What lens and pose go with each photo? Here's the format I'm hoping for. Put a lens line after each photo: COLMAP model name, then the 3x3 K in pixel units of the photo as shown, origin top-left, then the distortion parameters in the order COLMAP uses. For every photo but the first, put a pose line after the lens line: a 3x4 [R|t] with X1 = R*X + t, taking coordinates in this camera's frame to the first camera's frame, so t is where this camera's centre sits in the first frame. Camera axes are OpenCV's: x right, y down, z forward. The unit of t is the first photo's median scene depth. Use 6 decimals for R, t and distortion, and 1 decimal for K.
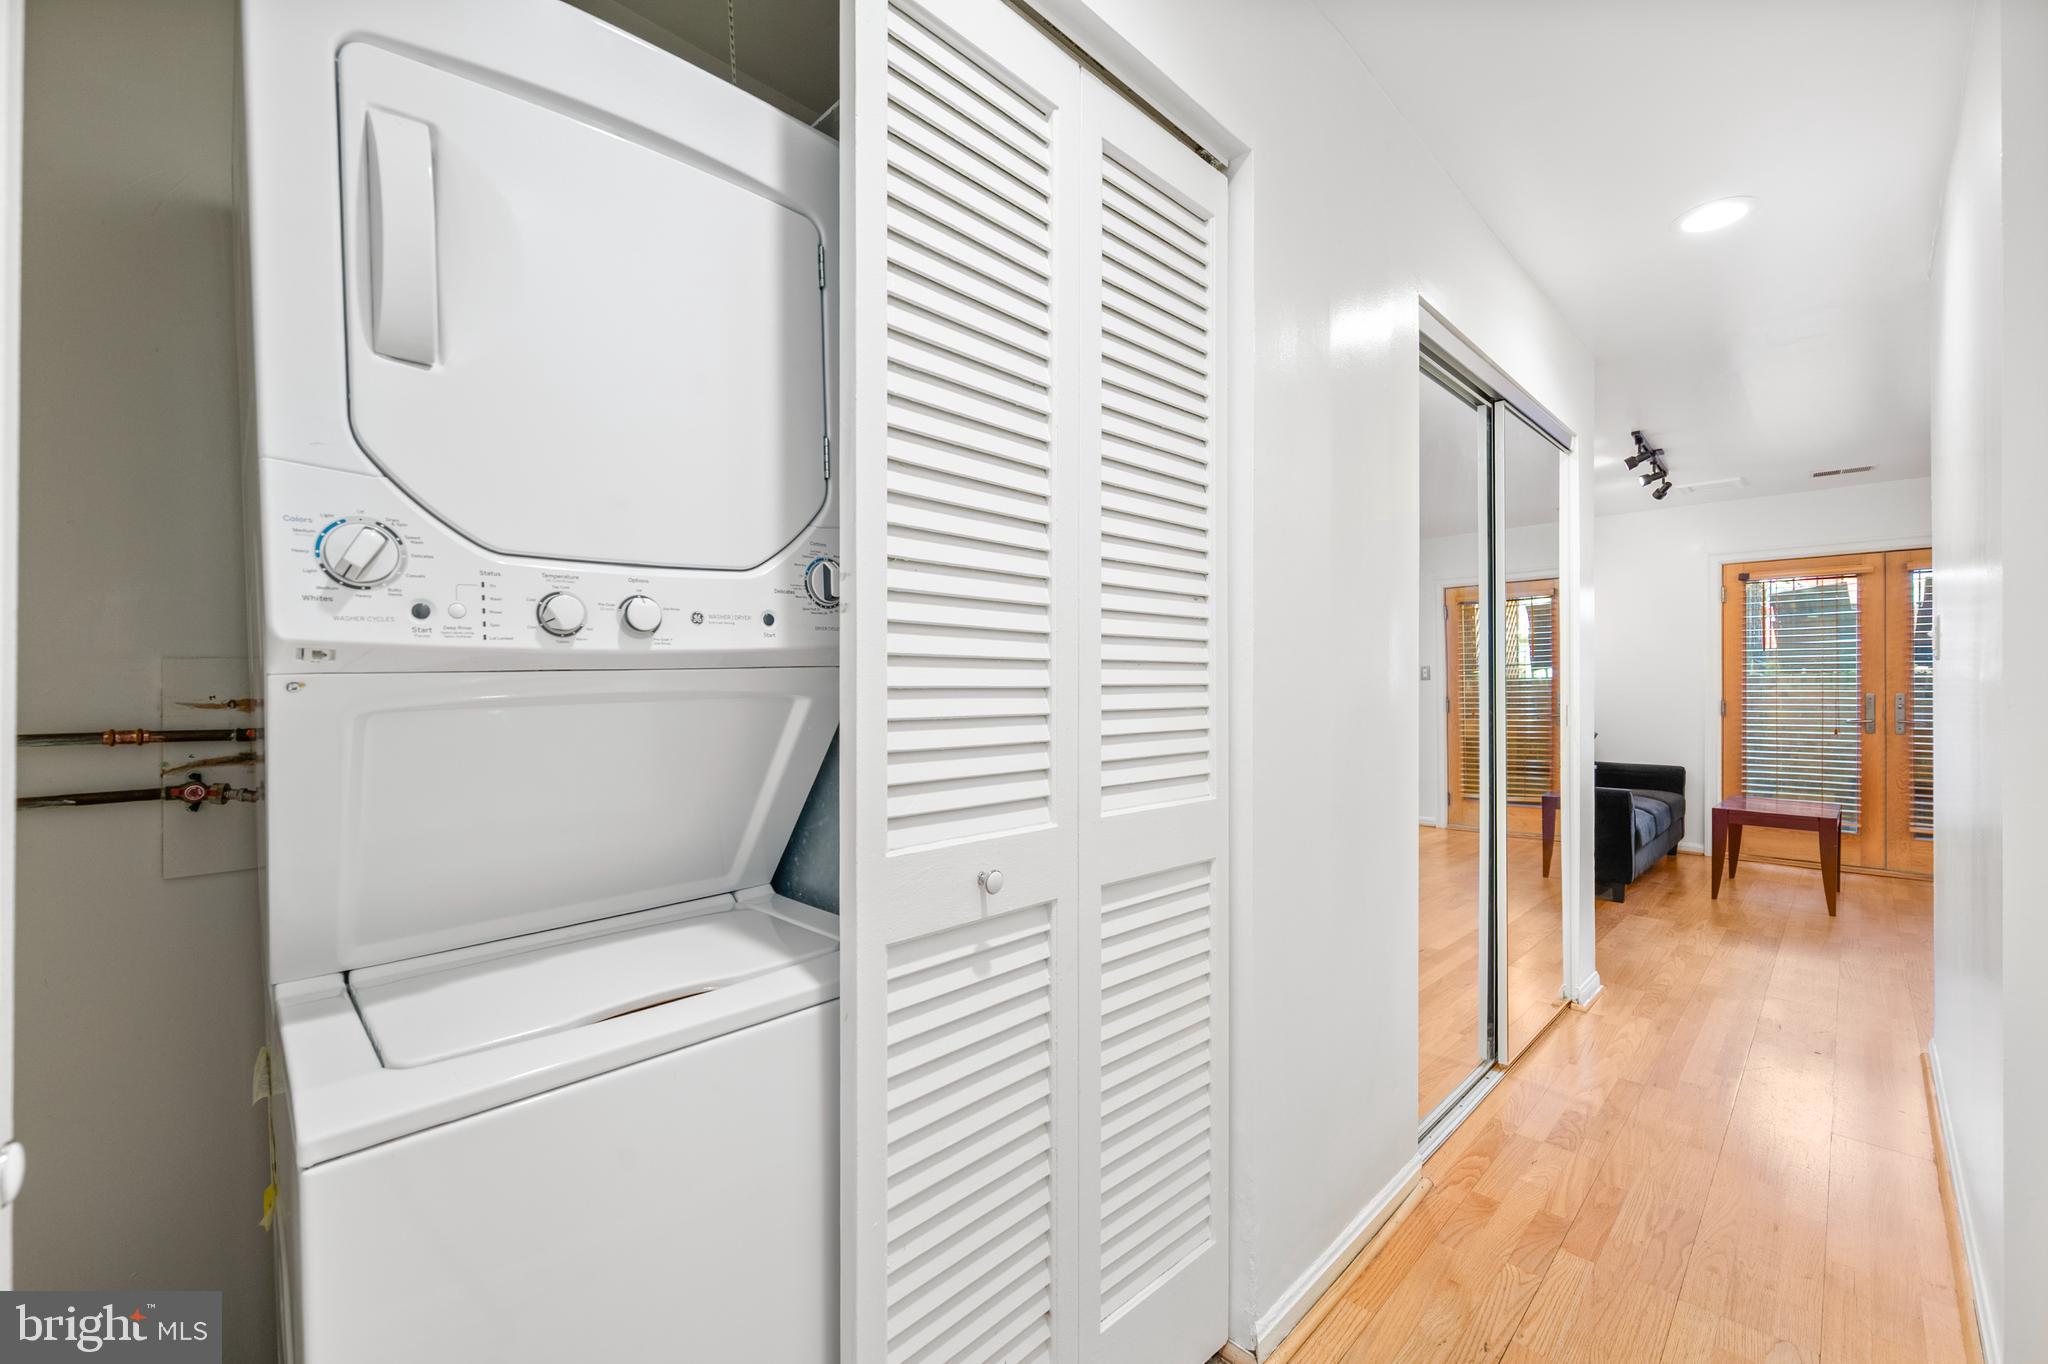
lens RADIAL K [[850.5, 0, 1032.9], [0, 850.5, 690.6], [0, 0, 1]] dist [-0.002275, 0.000267]
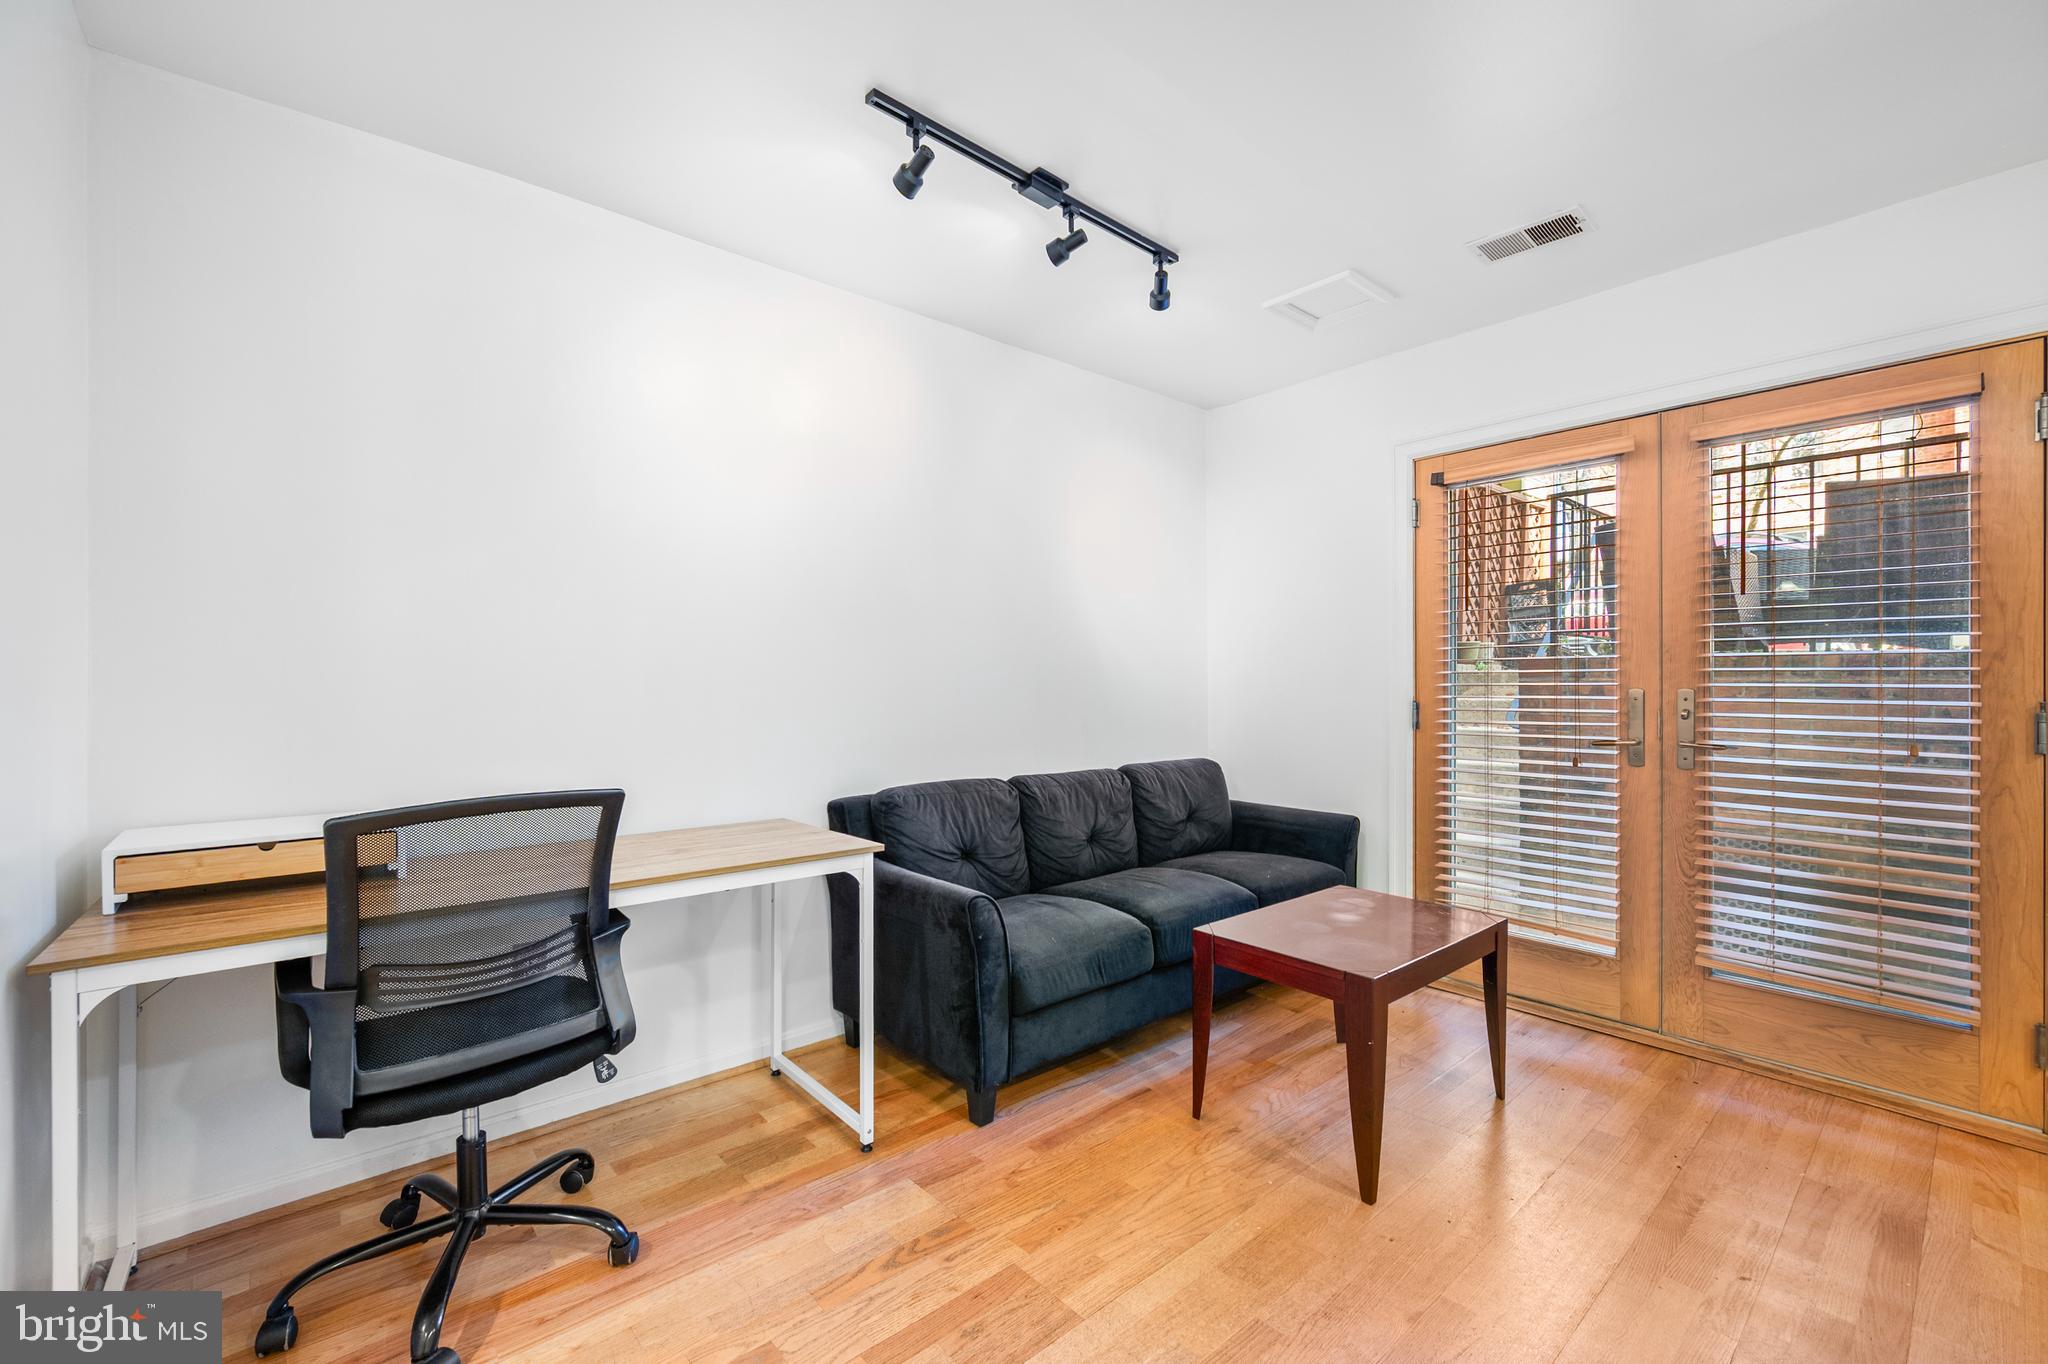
lens RADIAL K [[850.5, 0, 1059.7], [0, 850.5, 687.1], [0, 0, 1]] dist [-0.002275, 0.000267]
pose [[0.997572, 0.001299, -0.069634, 0.677428], [-0.001294, 0.999999, 0.000120, 0.002977], [0.069634, -0.000030, 0.997573, 0.463288]]
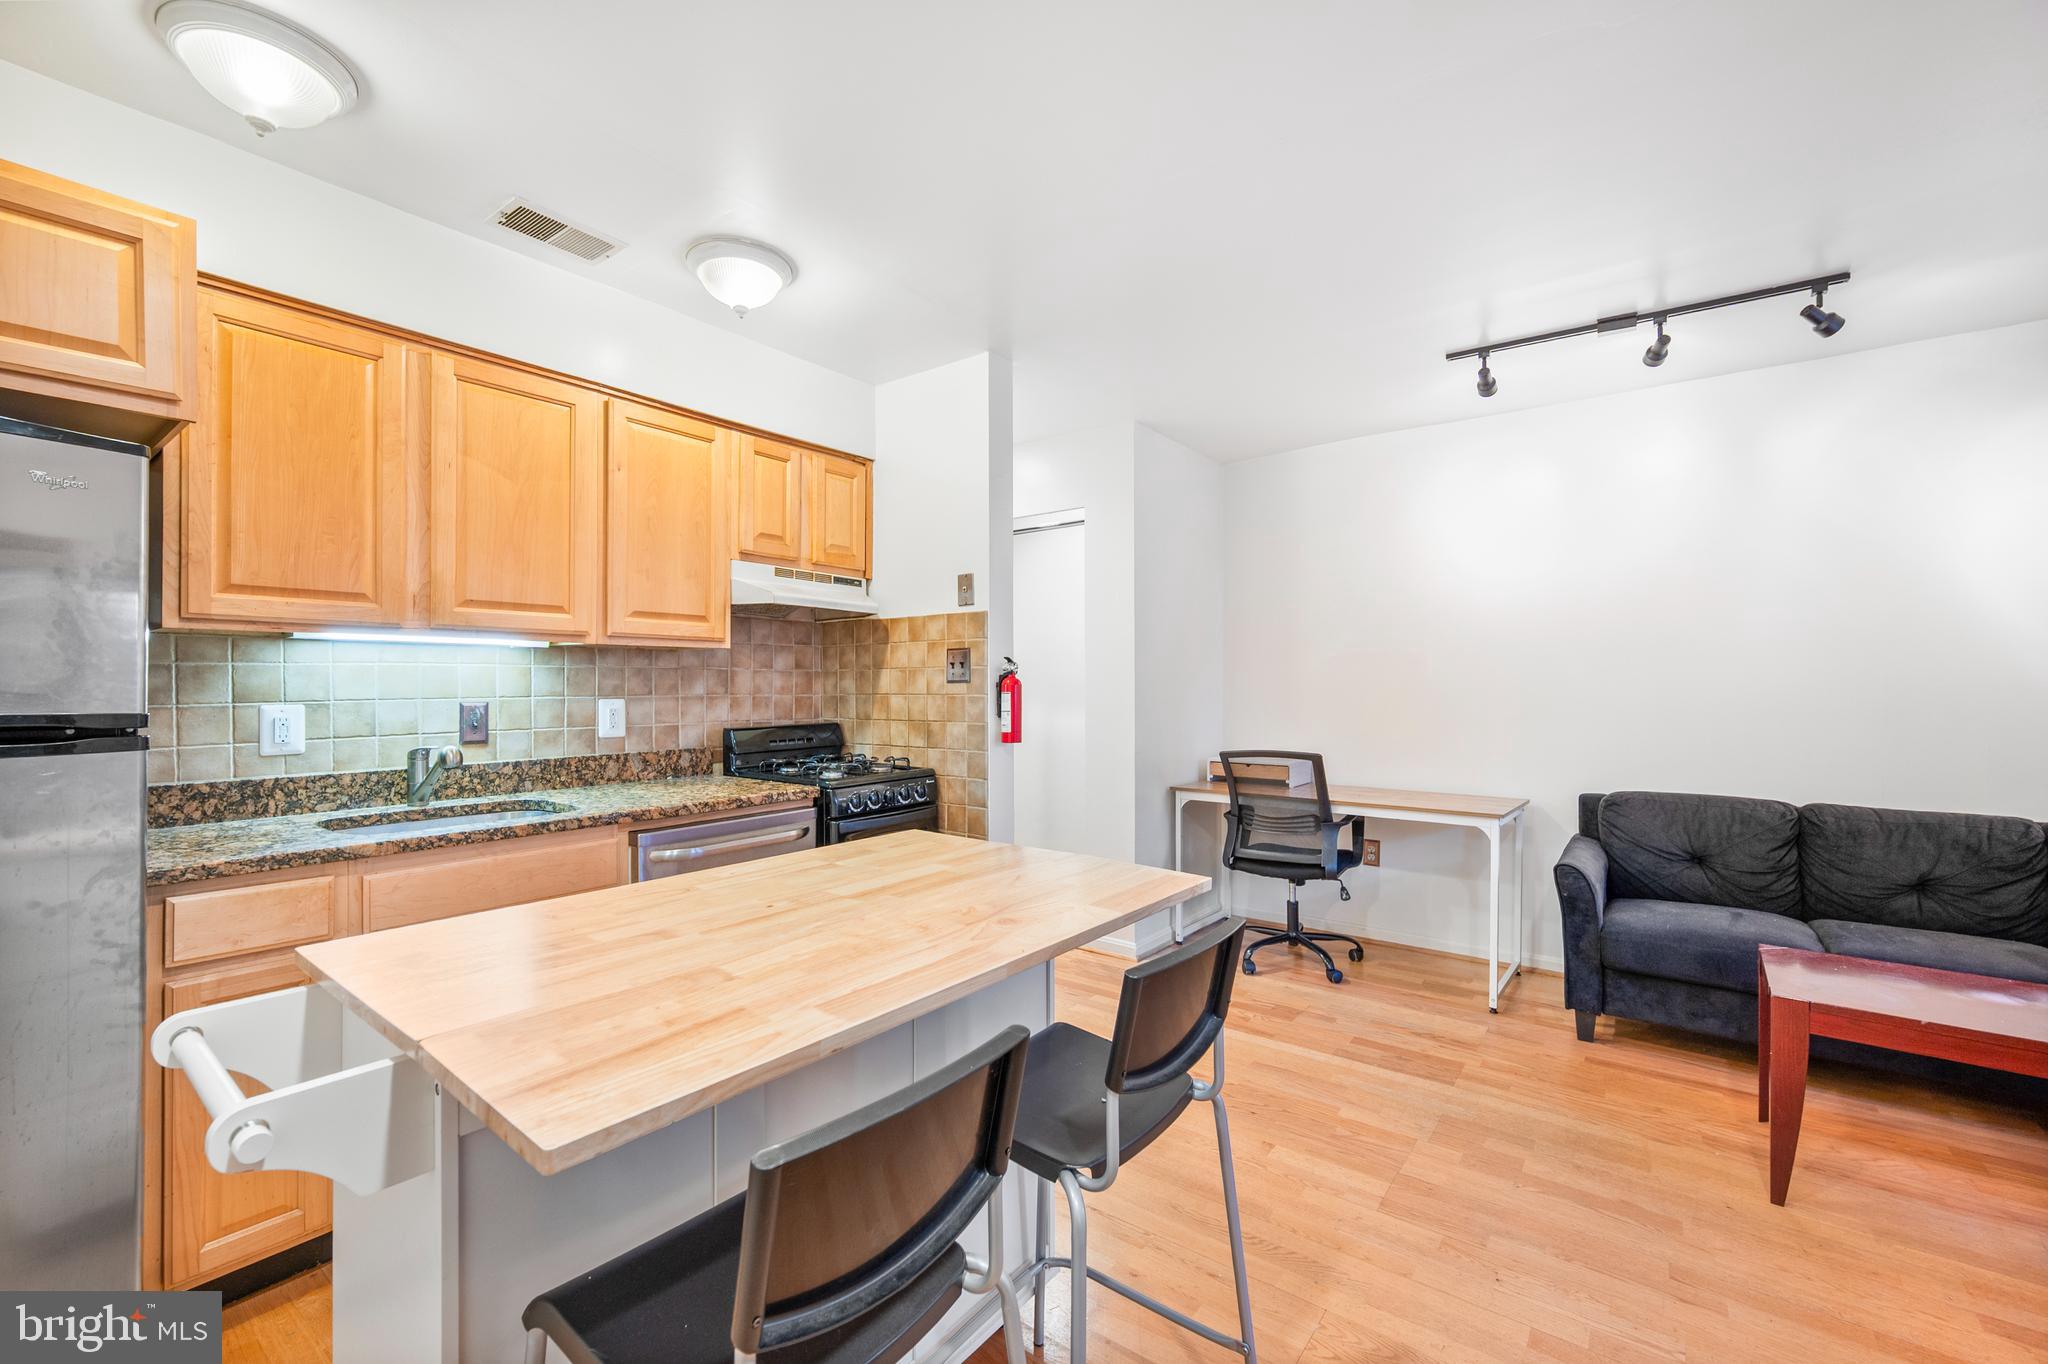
lens RADIAL K [[850.5, 0, 1006.8], [0, 850.5, 684.7], [0, 0, 1]] dist [-0.002275, 0.000267]
pose [[0.112403, 0.002740, -0.993659, 1.120211], [-0.005501, 0.999983, 0.002135, -0.013924], [0.993647, 0.005226, 0.112416, 0.438860]]
